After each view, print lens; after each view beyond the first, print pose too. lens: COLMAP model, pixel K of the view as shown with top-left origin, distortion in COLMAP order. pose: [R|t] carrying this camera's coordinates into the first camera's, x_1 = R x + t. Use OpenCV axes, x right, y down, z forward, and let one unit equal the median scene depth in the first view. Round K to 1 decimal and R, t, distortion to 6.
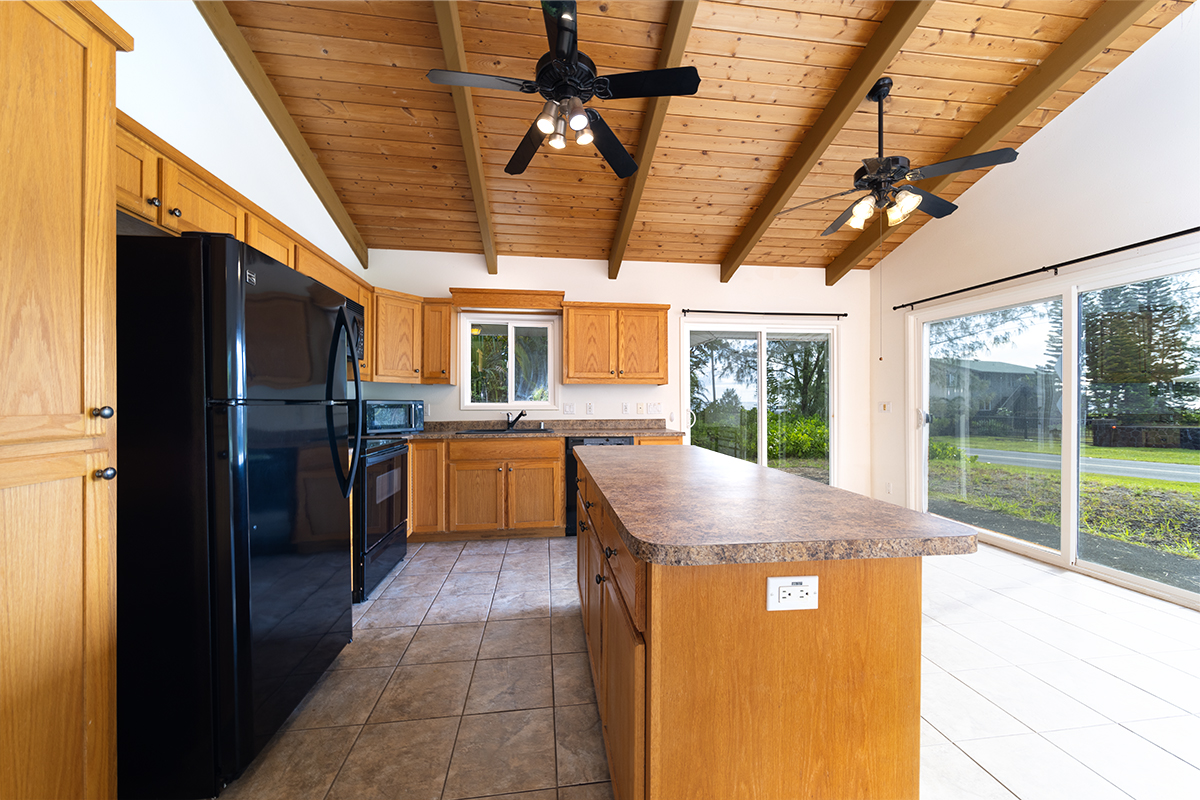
lens RADIAL K [[422.5, 0, 597.6], [0, 422.5, 398.5], [0, 0, 1]] dist [-0.000368, -0.000198]
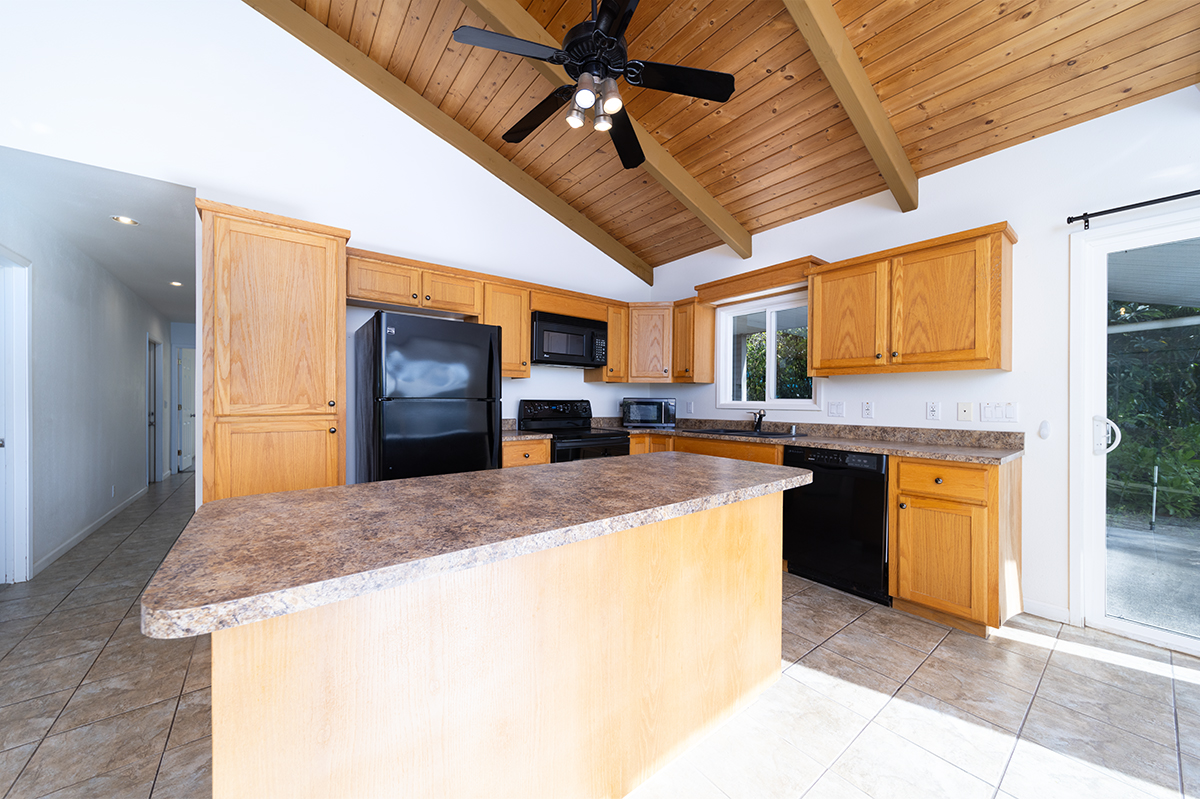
lens RADIAL K [[422.5, 0, 595.7], [0, 422.5, 400.4], [0, 0, 1]] dist [-0.000368, -0.000198]
pose [[0.499553, 0.002932, -0.866278, 0.404638], [0.005035, 0.999968, 0.006288, 0.002114], [0.866269, -0.007503, 0.499522, 0.288755]]
